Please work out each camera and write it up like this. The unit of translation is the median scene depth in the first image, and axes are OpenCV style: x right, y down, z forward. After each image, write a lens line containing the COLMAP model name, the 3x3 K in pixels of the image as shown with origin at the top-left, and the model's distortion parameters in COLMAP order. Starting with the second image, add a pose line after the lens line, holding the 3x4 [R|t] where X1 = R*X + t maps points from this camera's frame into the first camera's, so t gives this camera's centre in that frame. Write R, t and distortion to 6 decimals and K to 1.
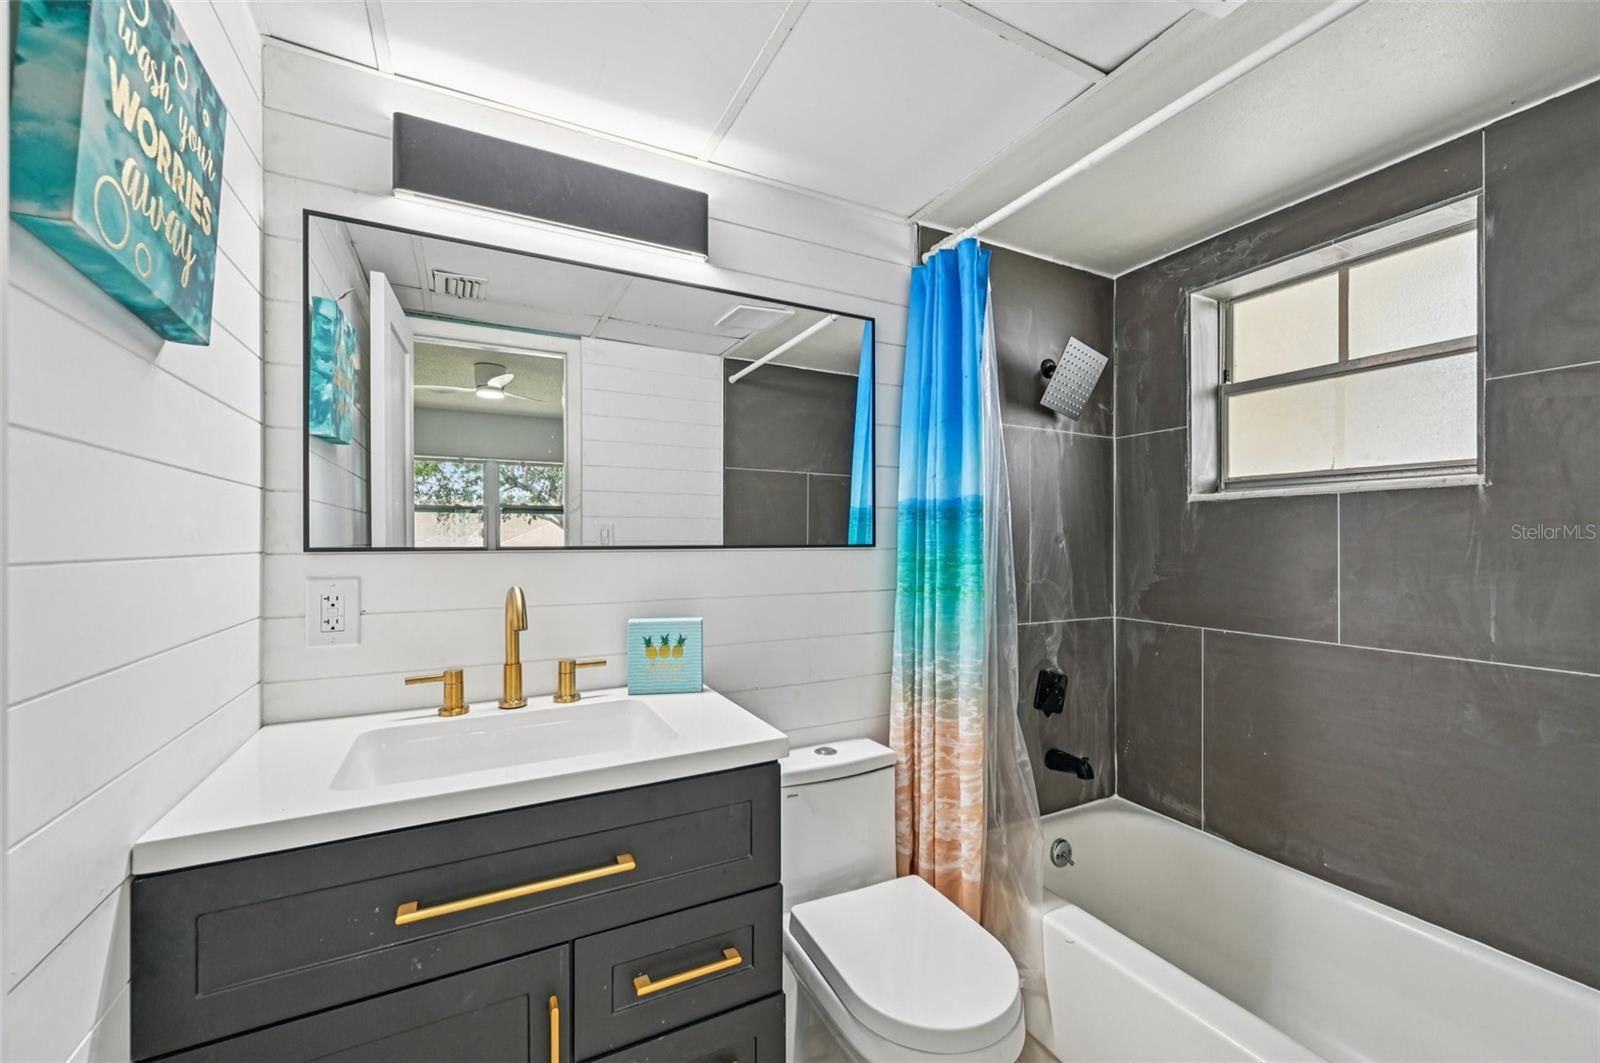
lens RADIAL K [[632.5, 0, 799.2], [0, 632.5, 533.8], [0, 0, 1]] dist [-0.002008, -0.000311]
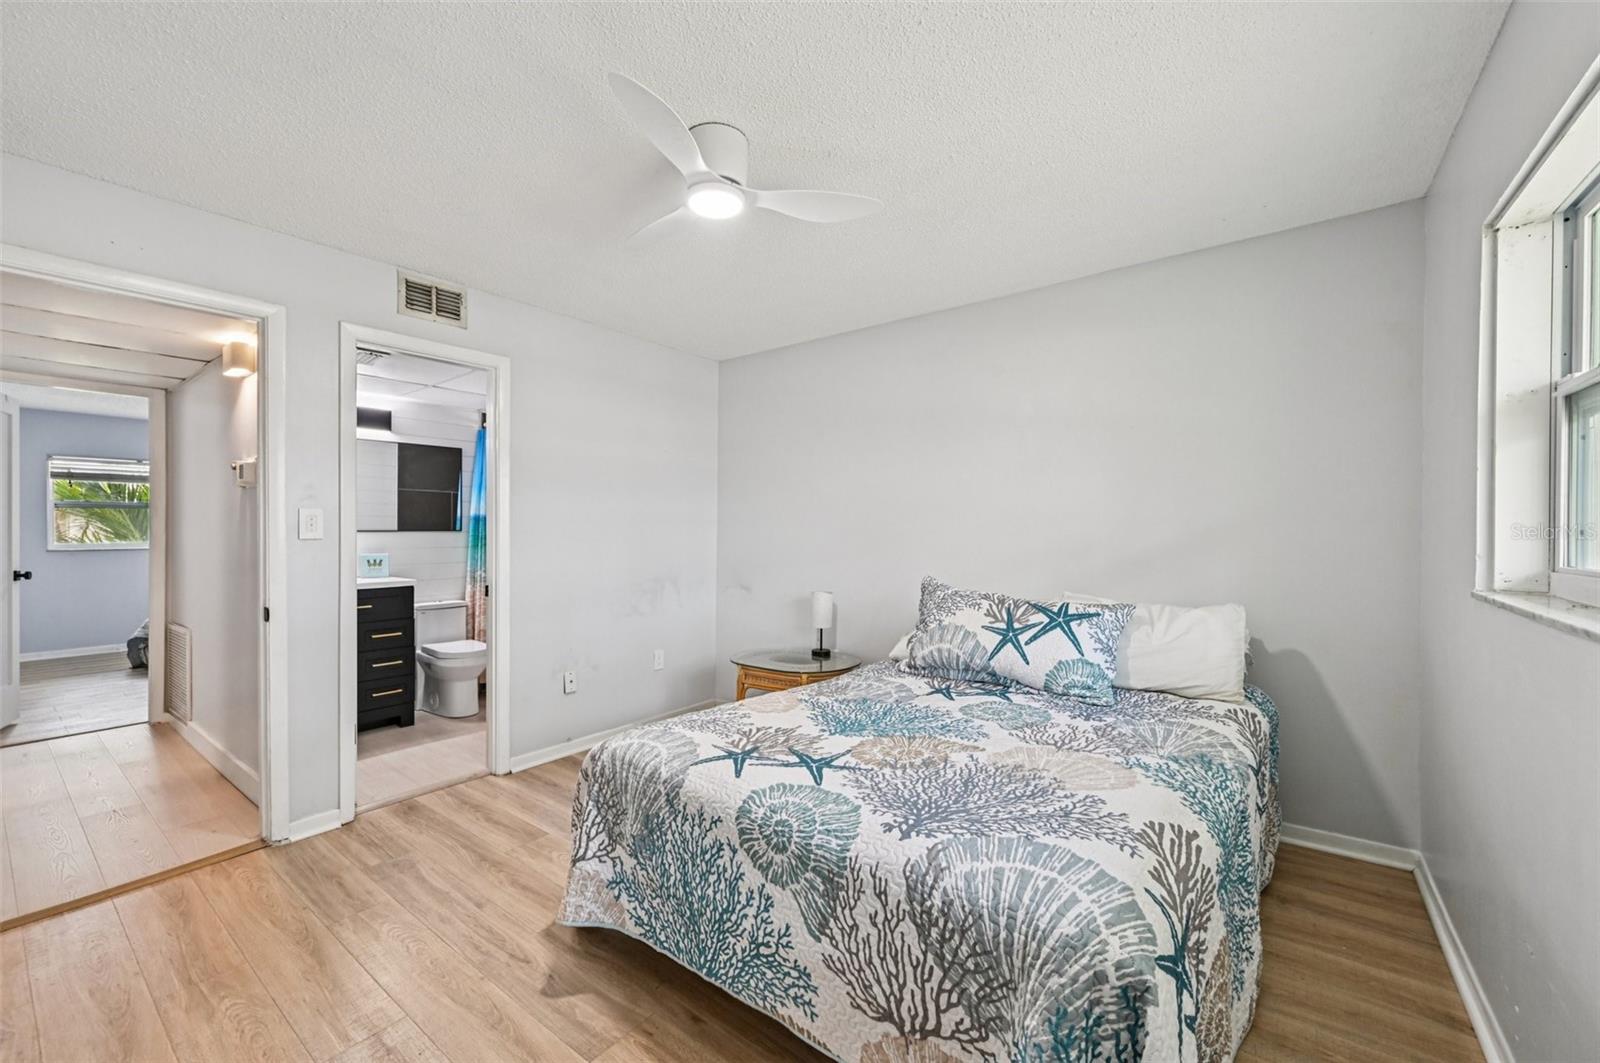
lens RADIAL K [[632.5, 0, 799.2], [0, 632.5, 533.8], [0, 0, 1]] dist [-0.002008, -0.000311]
pose [[0.902883, 0.007975, 0.429813, 0.275361], [-0.012969, 0.999878, 0.008690, -0.009365], [-0.429691, -0.013420, 0.902876, -2.202933]]
